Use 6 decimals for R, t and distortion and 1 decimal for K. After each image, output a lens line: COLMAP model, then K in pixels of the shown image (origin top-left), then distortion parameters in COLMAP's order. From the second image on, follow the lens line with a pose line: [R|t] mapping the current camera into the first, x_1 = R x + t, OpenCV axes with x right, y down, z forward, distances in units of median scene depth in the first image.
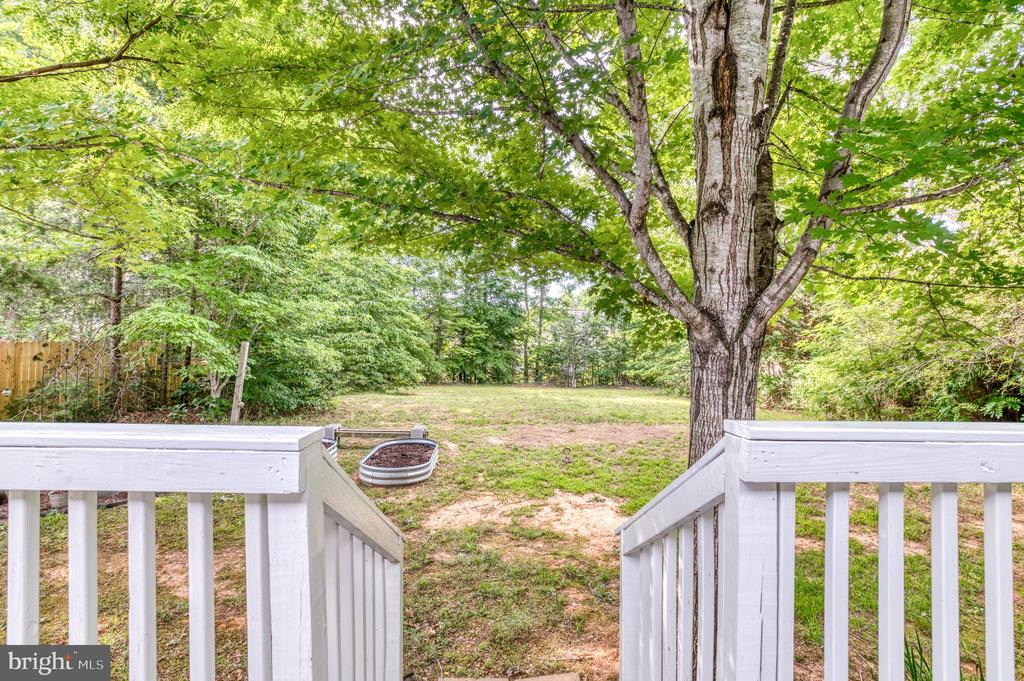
lens RADIAL K [[500.2, 0, 521.4], [0, 500.2, 328.4], [0, 0, 1]] dist [-0.078722, 0.031387]
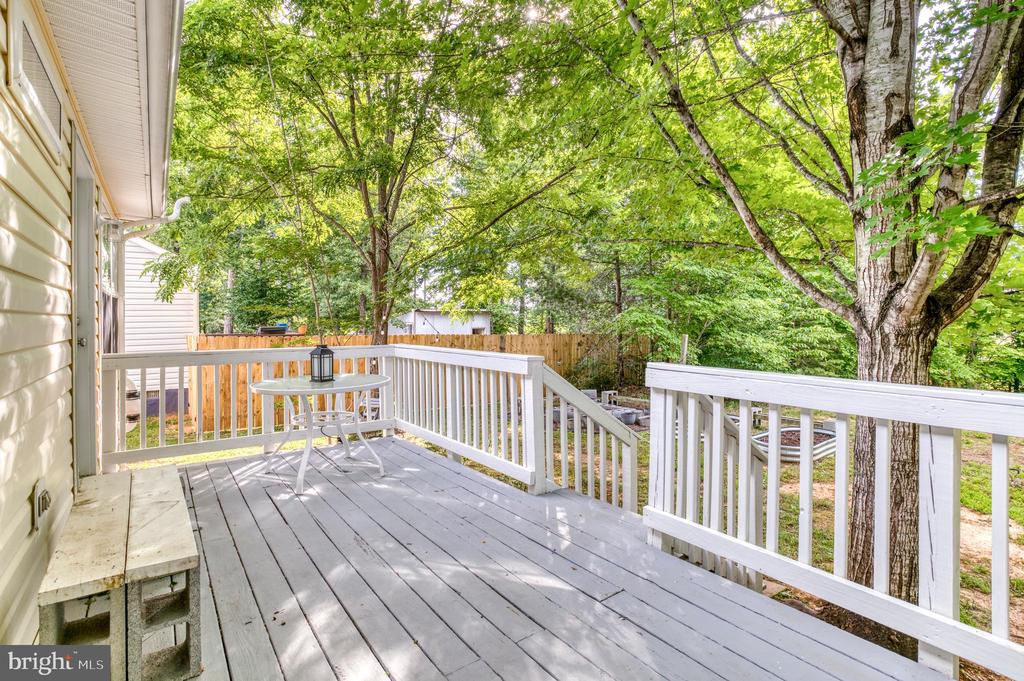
lens RADIAL K [[500.2, 0, 521.4], [0, 500.2, 328.4], [0, 0, 1]] dist [-0.078722, 0.031387]
pose [[0.567067, -0.001963, -0.823669, 0.210367], [0.008800, 0.999955, 0.003676, 0.002957], [0.823625, -0.009333, 0.567058, -0.076212]]
